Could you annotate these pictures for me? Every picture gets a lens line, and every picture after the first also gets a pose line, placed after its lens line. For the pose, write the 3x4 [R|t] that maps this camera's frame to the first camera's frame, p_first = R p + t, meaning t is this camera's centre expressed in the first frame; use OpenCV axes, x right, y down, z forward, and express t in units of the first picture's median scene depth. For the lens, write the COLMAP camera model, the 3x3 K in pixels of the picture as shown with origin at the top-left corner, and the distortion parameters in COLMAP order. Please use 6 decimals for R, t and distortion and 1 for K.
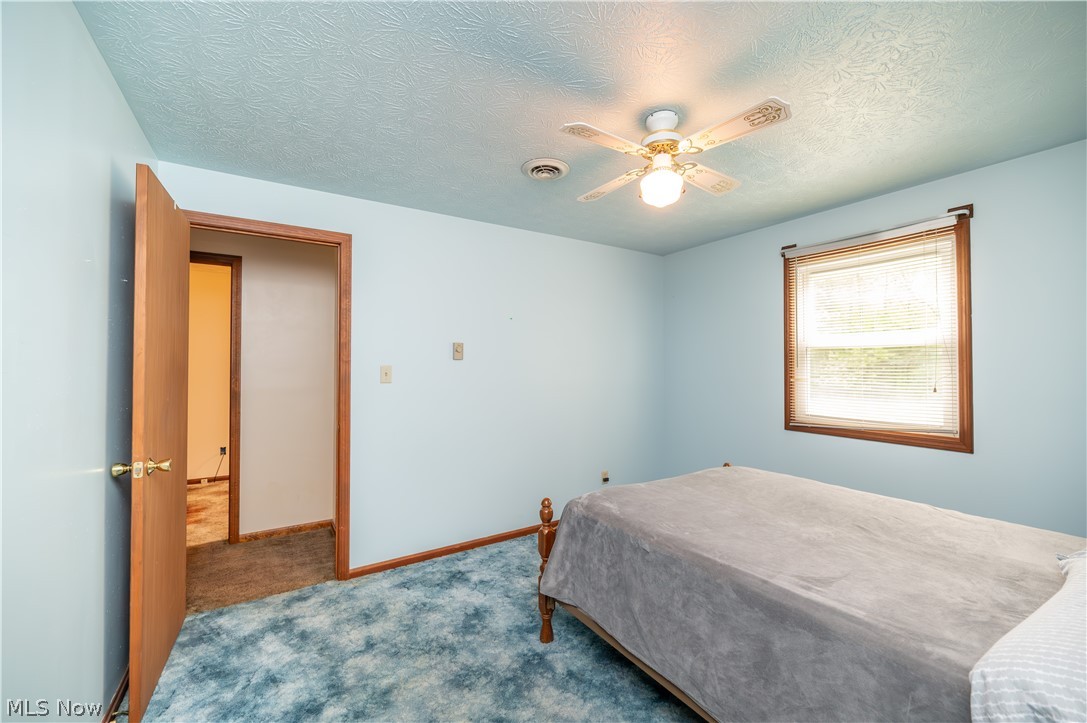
lens RADIAL K [[429.0, 0, 544.2], [0, 429.0, 360.3], [0, 0, 1]] dist [-0.001313, -0.000208]
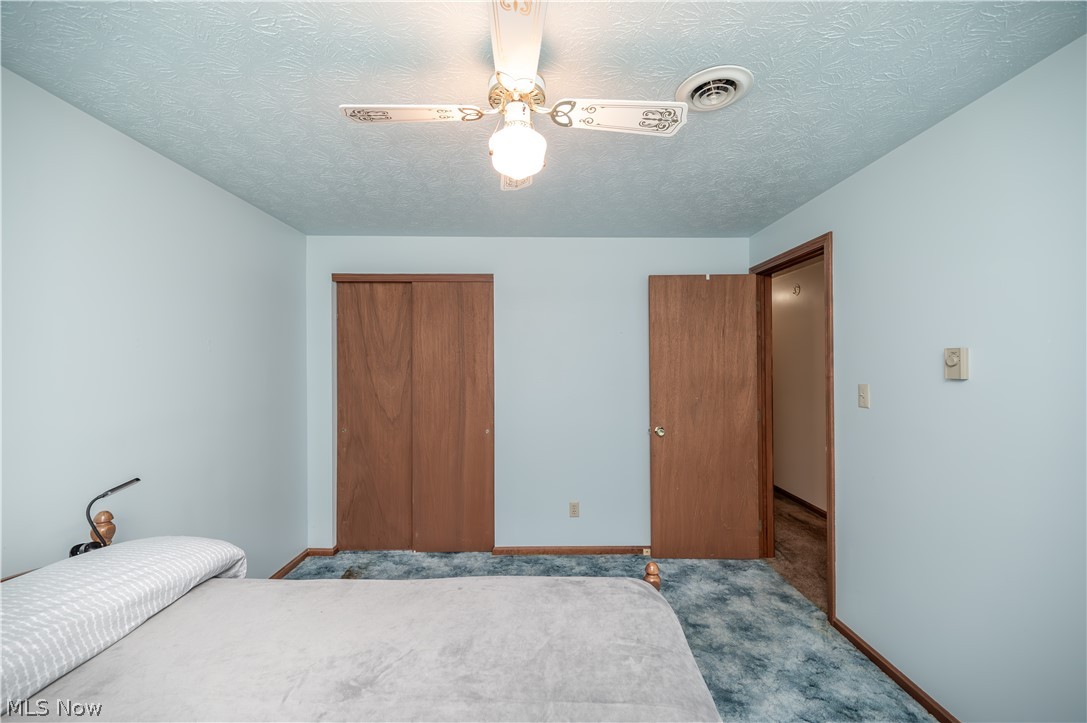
lens RADIAL K [[434.1, 0, 543.5], [0, 434.1, 361.5], [0, 0, 1]] dist [-0.008603, -0.000046]
pose [[-0.520104, 0.001796, -0.854101, 0.679625], [0.013535, 0.999890, -0.006140, -0.033593], [0.853996, -0.014754, -0.520070, 1.093946]]
